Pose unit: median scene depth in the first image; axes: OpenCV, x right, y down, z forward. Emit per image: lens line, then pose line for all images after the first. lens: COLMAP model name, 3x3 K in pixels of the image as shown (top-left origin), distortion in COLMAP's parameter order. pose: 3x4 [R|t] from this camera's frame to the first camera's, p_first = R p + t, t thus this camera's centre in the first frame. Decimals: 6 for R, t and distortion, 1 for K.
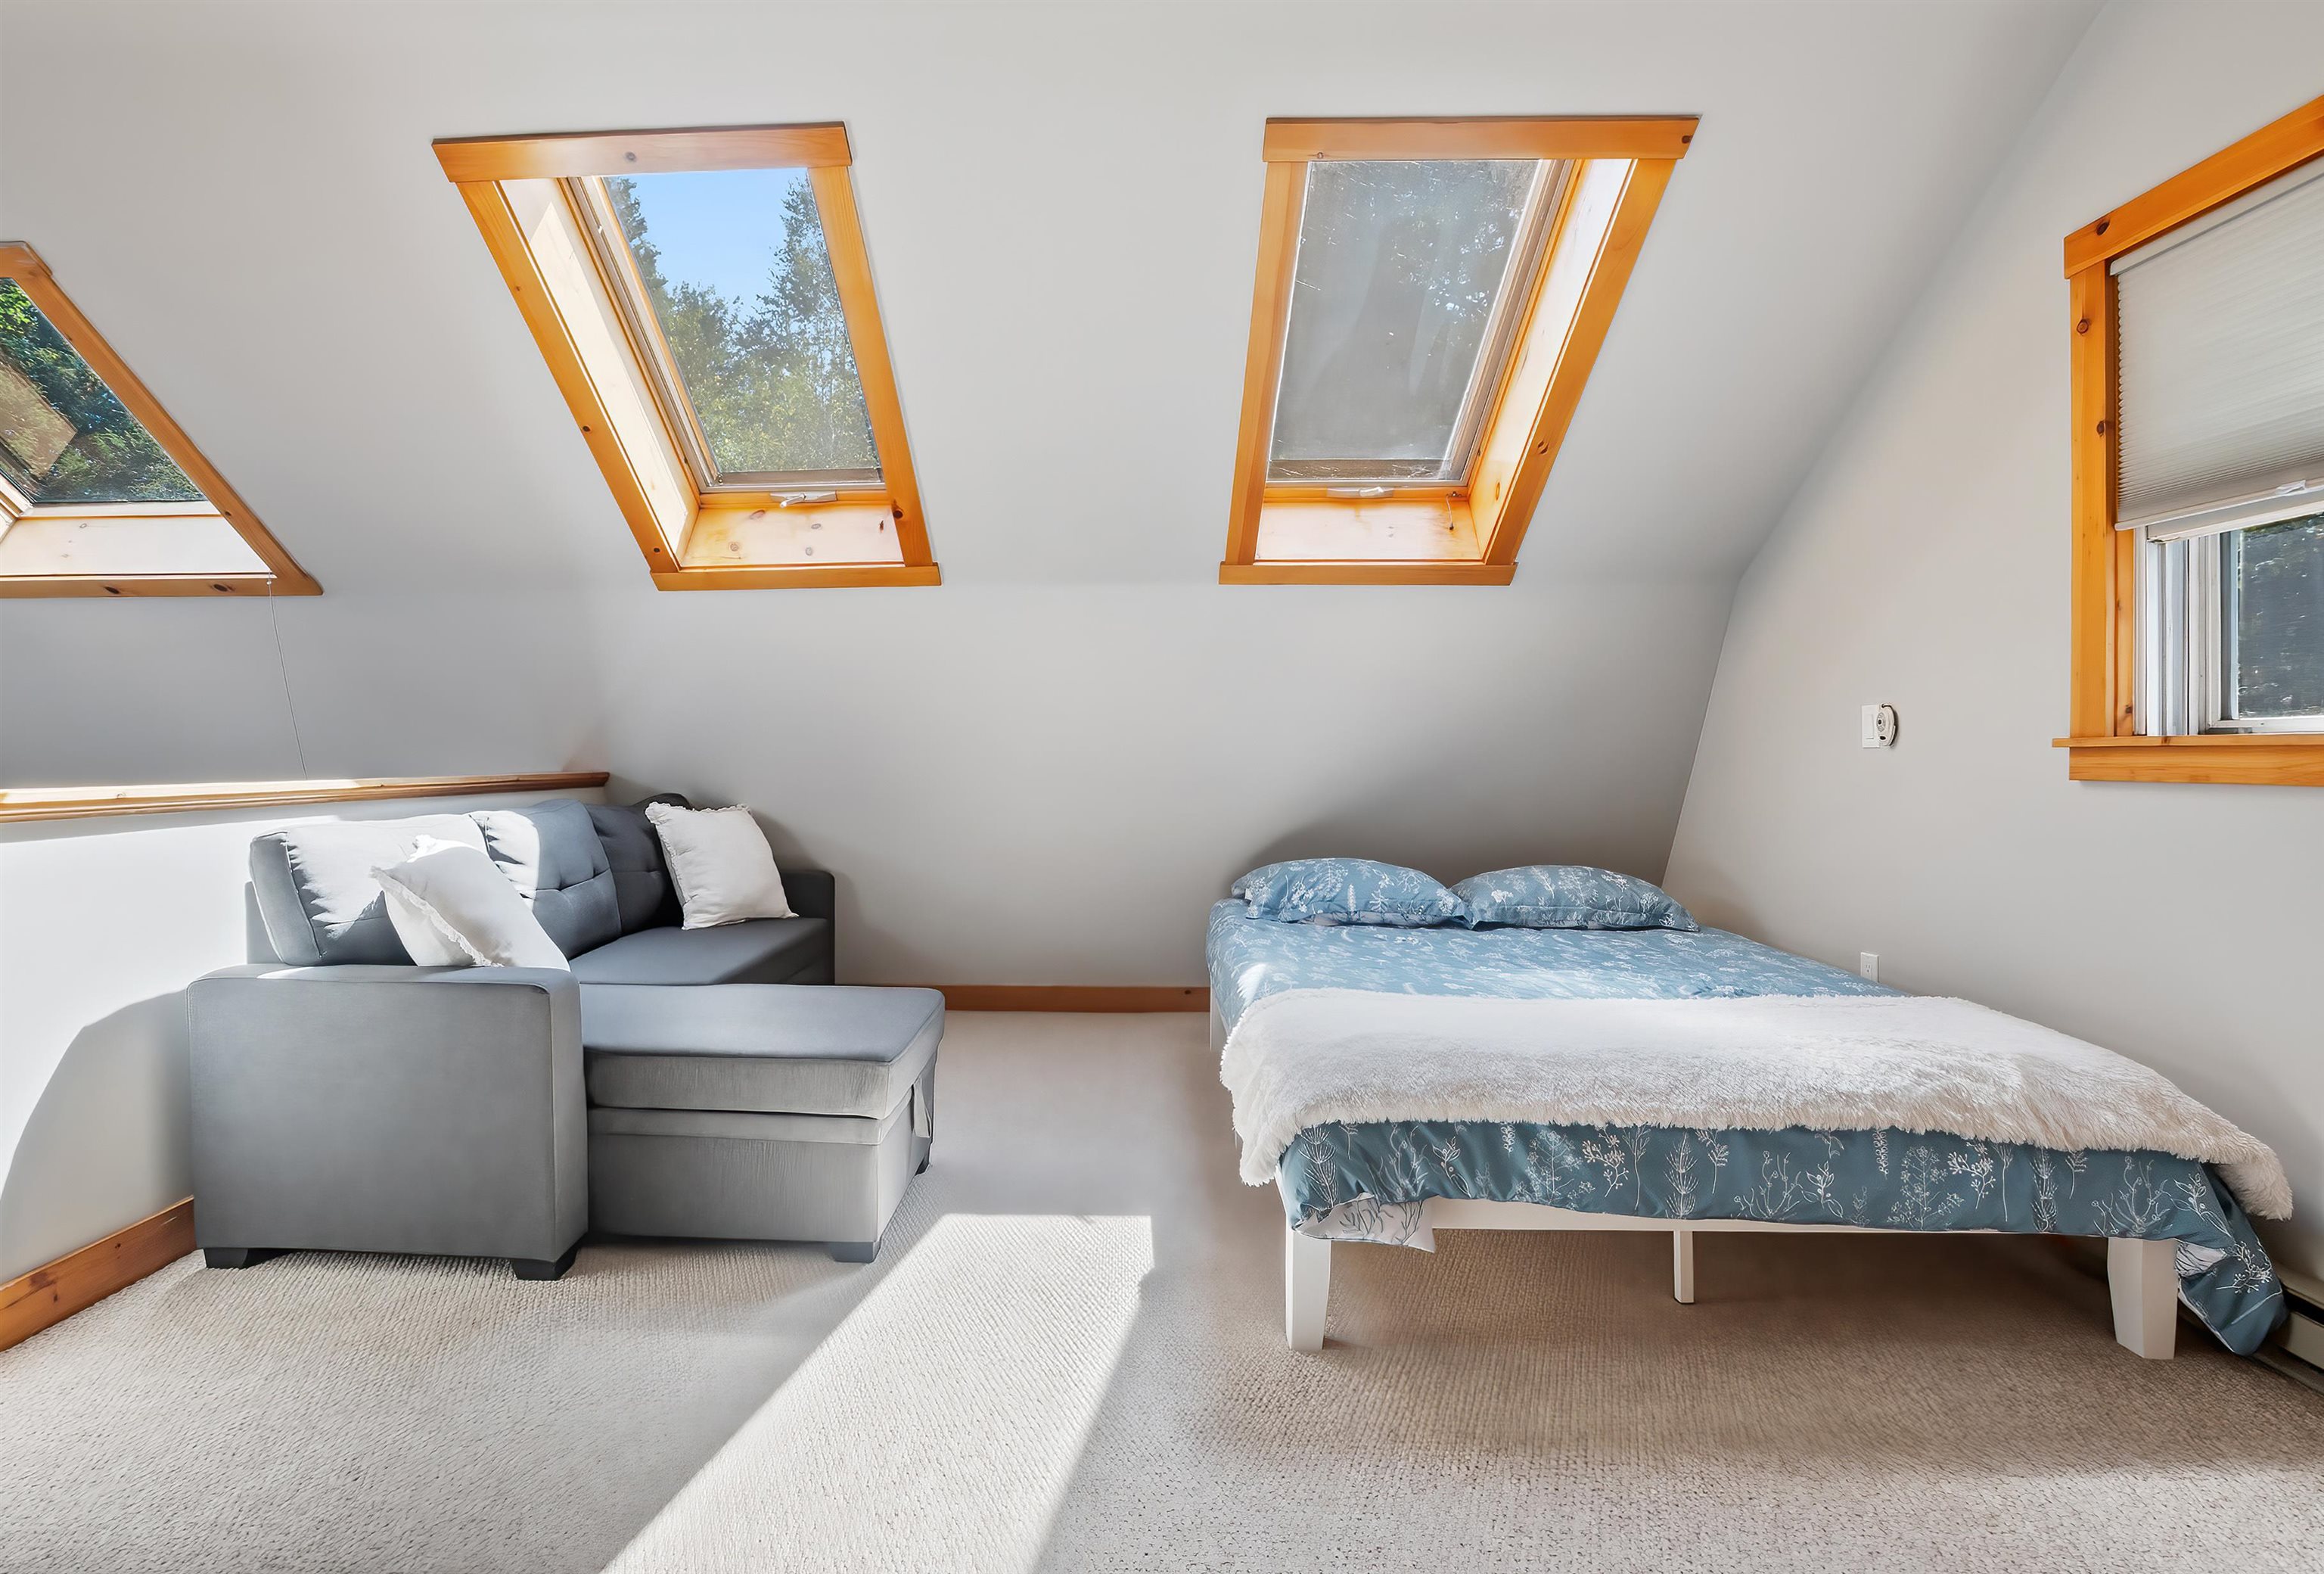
lens RADIAL K [[1138.0, 0, 1120.7], [0, 1138.0, 760.6], [0, 0, 1]] dist [-0.014998, 0.002351]
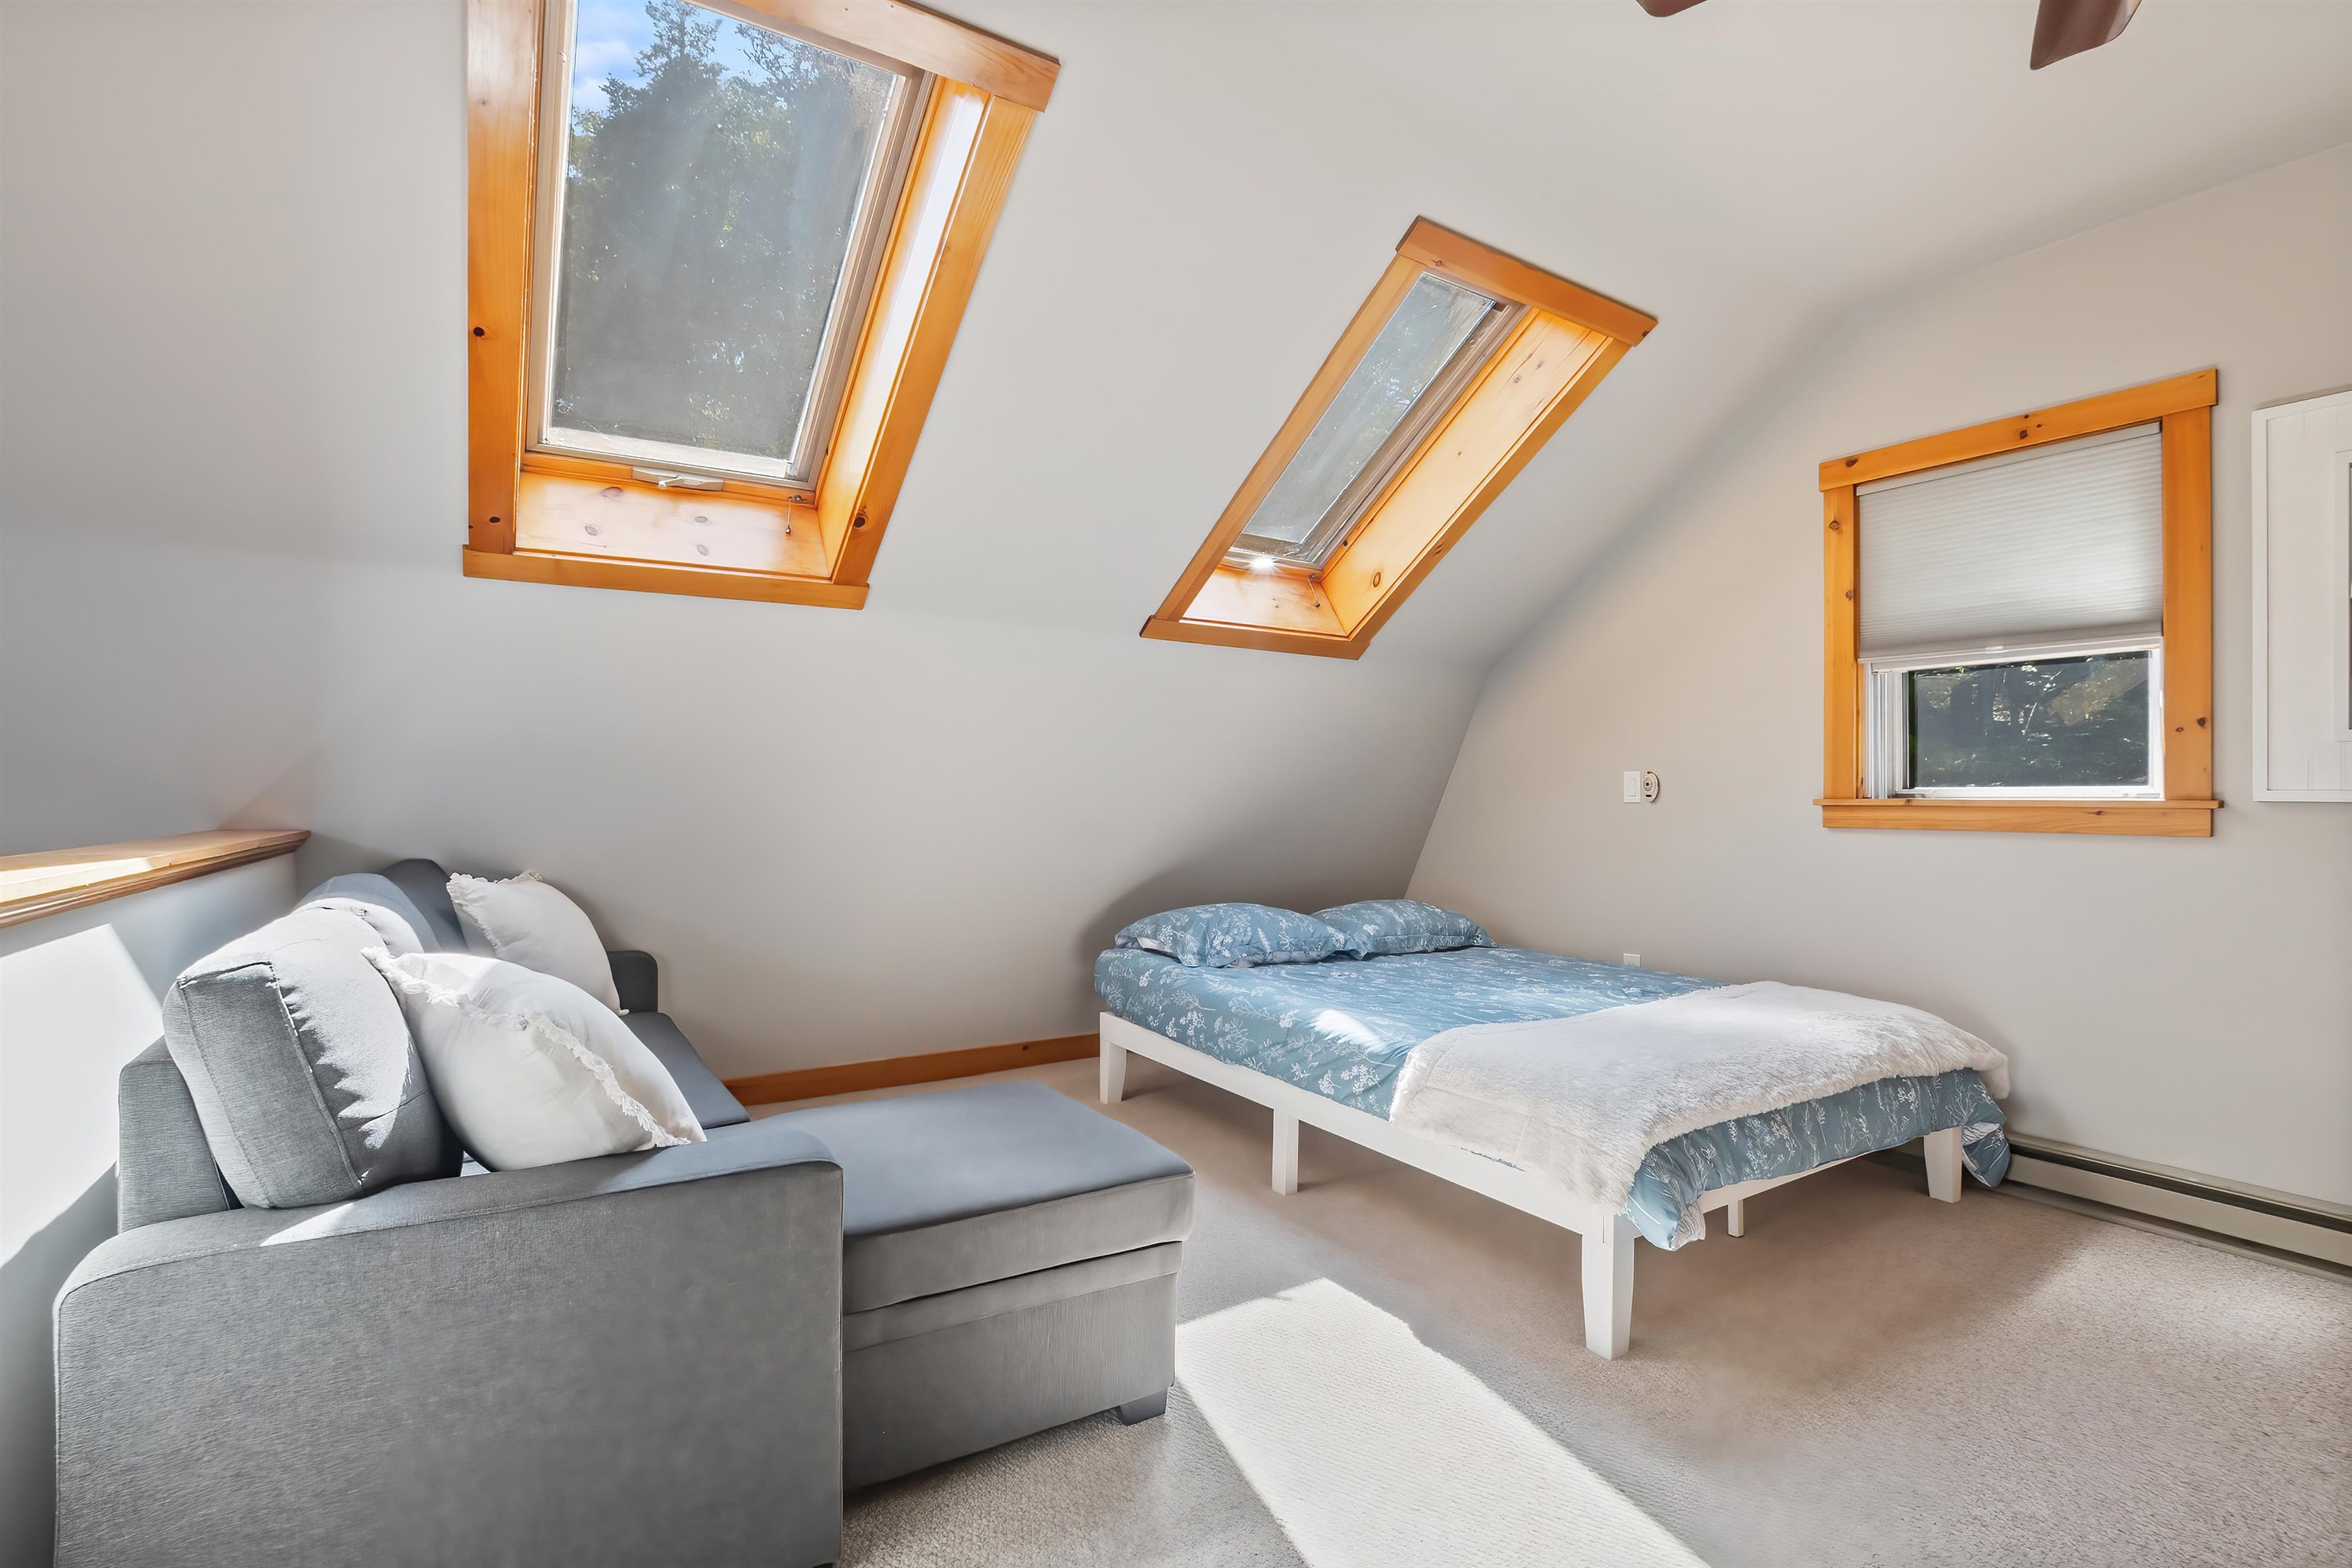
lens RADIAL K [[1051.3, 0, 1191.7], [0, 1051.3, 789.6], [0, 0, 1]] dist [-0.010398, 0.004673]
pose [[0.825511, 0.008611, 0.564321, -0.653812], [-0.001121, 0.999907, -0.013617, -0.012909], [-0.564385, 0.010609, 0.825443, 0.338164]]
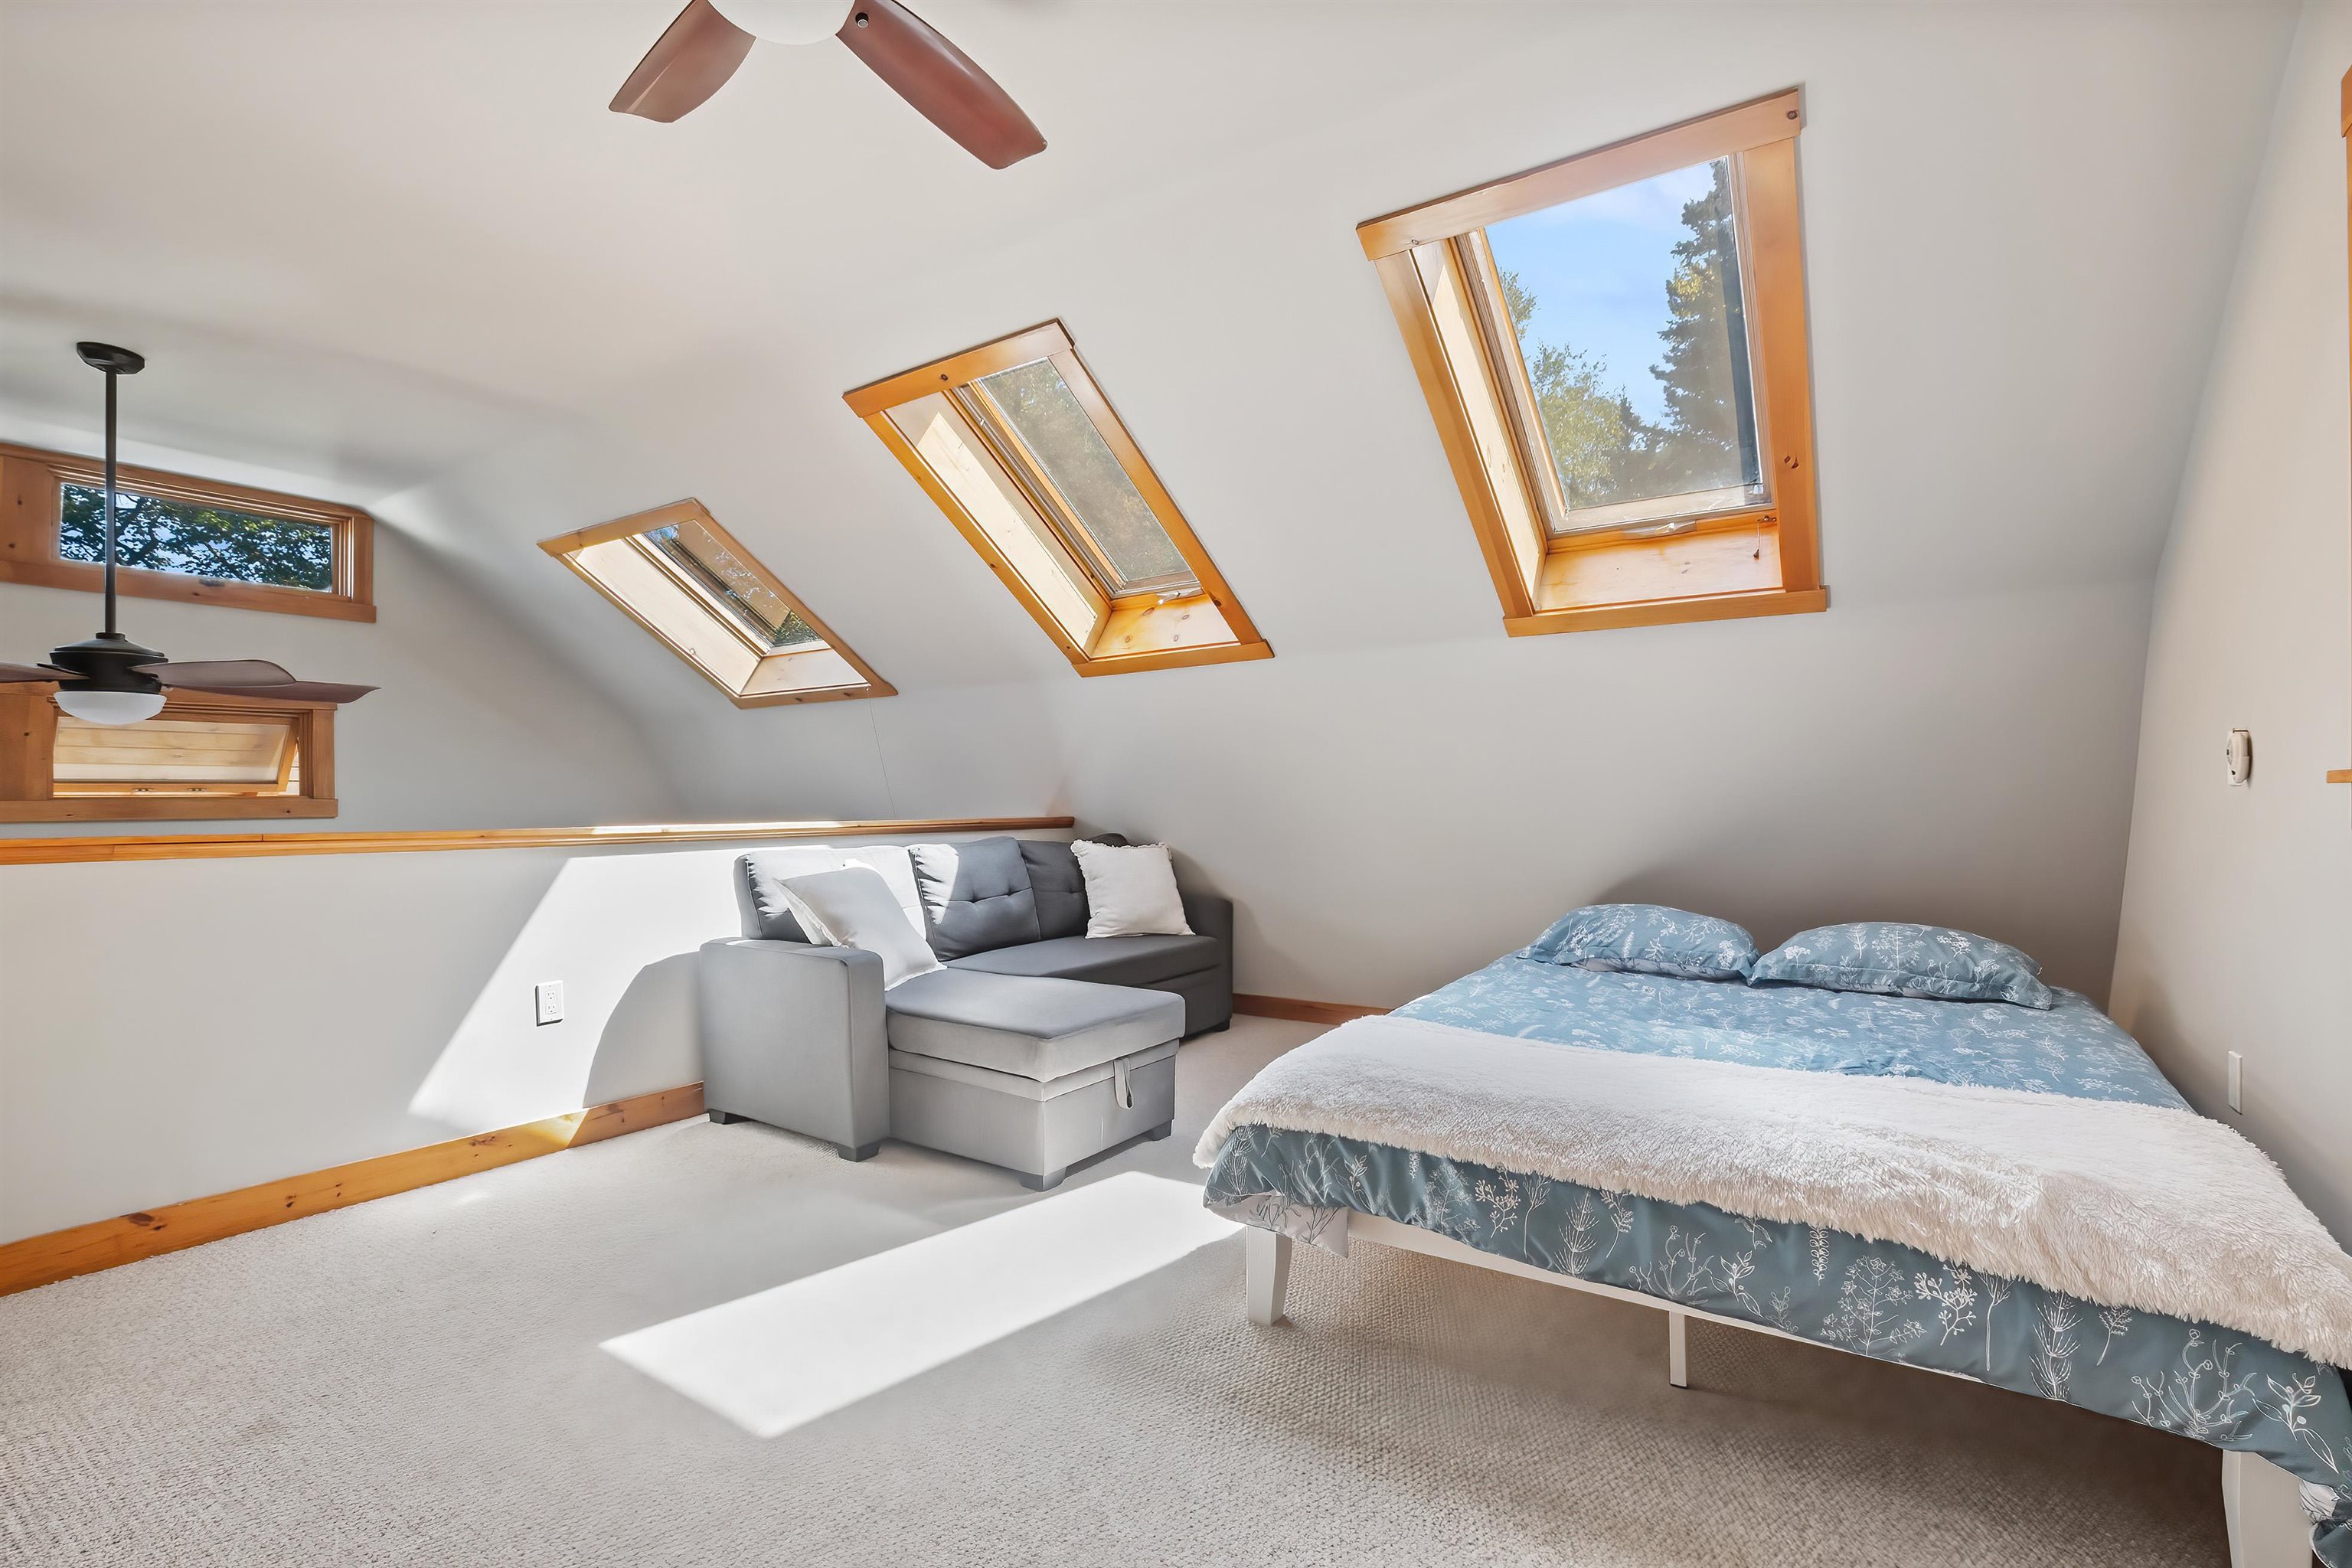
lens RADIAL K [[1051.3, 0, 1212.9], [0, 1051.3, 799.8], [0, 0, 1]] dist [-0.010398, 0.004673]
pose [[0.863579, -0.007430, -0.504160, 0.564378], [0.004886, 0.999968, -0.006368, -0.000782], [0.504191, 0.003036, 0.863587, 0.053053]]
